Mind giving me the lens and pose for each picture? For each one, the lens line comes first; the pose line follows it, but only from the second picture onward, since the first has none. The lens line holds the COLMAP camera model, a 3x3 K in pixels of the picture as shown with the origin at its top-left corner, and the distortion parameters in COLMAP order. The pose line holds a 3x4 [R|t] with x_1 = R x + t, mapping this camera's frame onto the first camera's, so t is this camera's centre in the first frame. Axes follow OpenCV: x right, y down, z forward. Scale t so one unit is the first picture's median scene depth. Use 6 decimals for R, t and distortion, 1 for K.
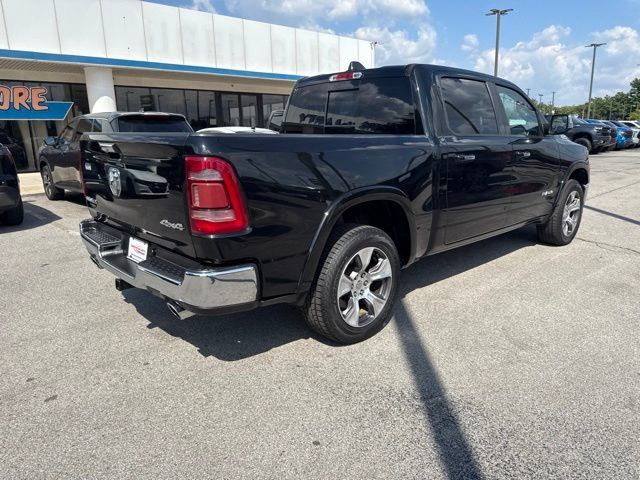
lens RADIAL K [[453.5, 0, 326.0], [0, 453.5, 239.5], [0, 0, 1]] dist [0.024520, -0.030360]
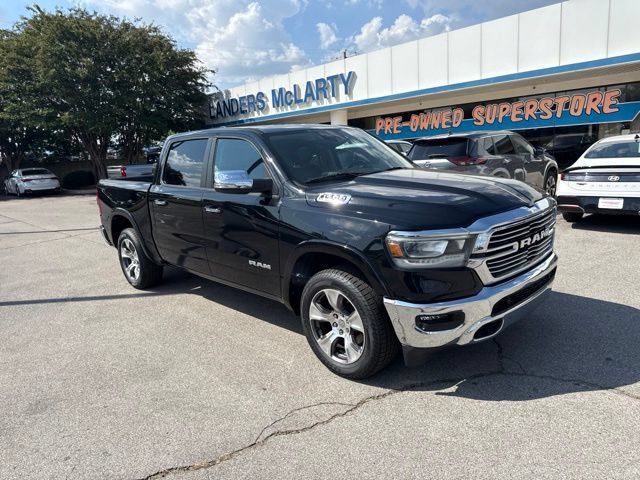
lens RADIAL K [[463.6, 0, 324.4], [0, 463.6, 244.4], [0, 0, 1]] dist [0.025790, -0.037018]
pose [[-0.015255, 0.208631, -0.977875, 1.493603], [-0.167101, 0.963703, 0.208214, -0.384458], [0.985822, 0.166580, 0.020161, 1.384530]]
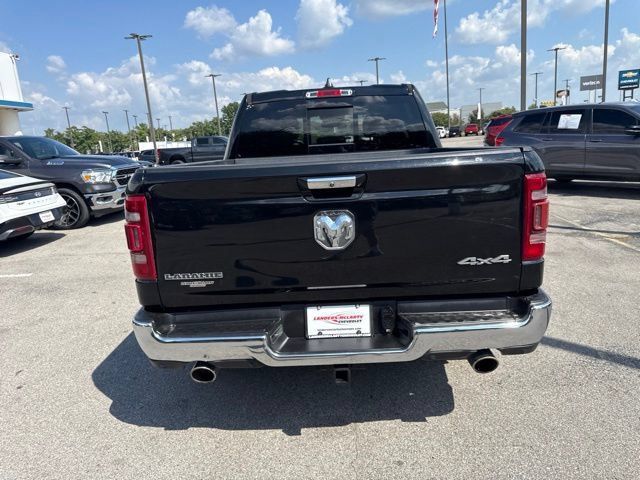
lens RADIAL K [[453.5, 0, 324.2], [0, 453.5, 235.5], [0, 0, 1]] dist [0.024520, -0.030360]
pose [[0.703413, -0.178284, 0.688059, -0.632898], [0.217539, 0.975578, 0.030390, -0.094772], [-0.676673, 0.128303, 0.725018, 0.338954]]
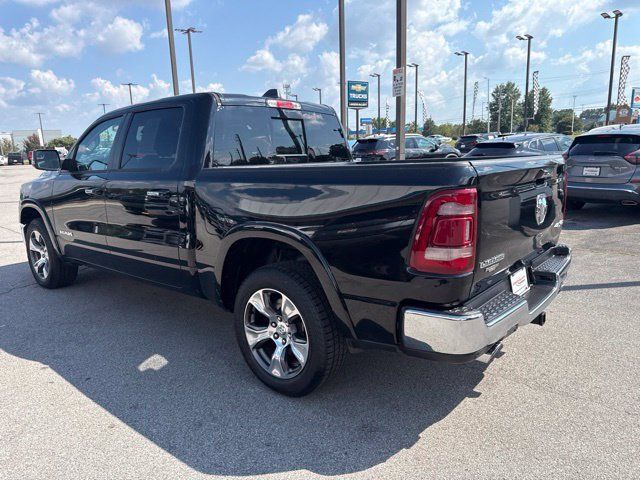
lens RADIAL K [[453.5, 0, 322.3], [0, 453.5, 241.2], [0, 0, 1]] dist [0.024520, -0.030360]
pose [[-0.111114, -0.180705, 0.977241, -0.891875], [0.258464, 0.944237, 0.203990, -0.247132], [-0.959609, 0.275247, -0.058212, 1.000488]]
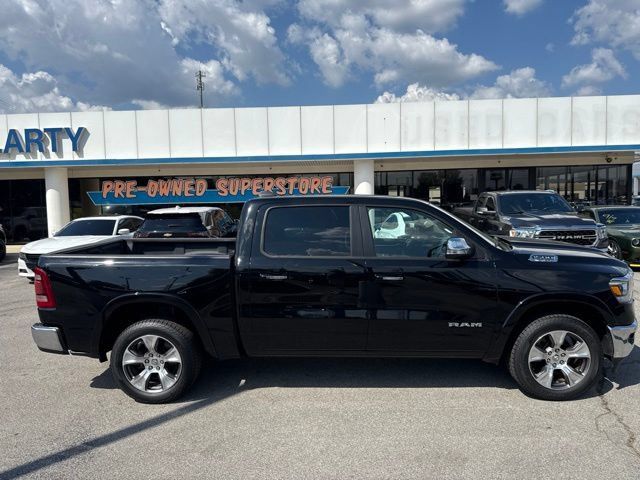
lens RADIAL K [[453.5, 0, 316.9], [0, 453.5, 243.1], [0, 0, 1]] dist [0.024520, -0.030360]
pose [[0.702211, 0.065028, -0.708993, 1.026206], [-0.153579, 0.986211, -0.061655, -0.182954], [0.695208, 0.152181, 0.702515, 0.230898]]
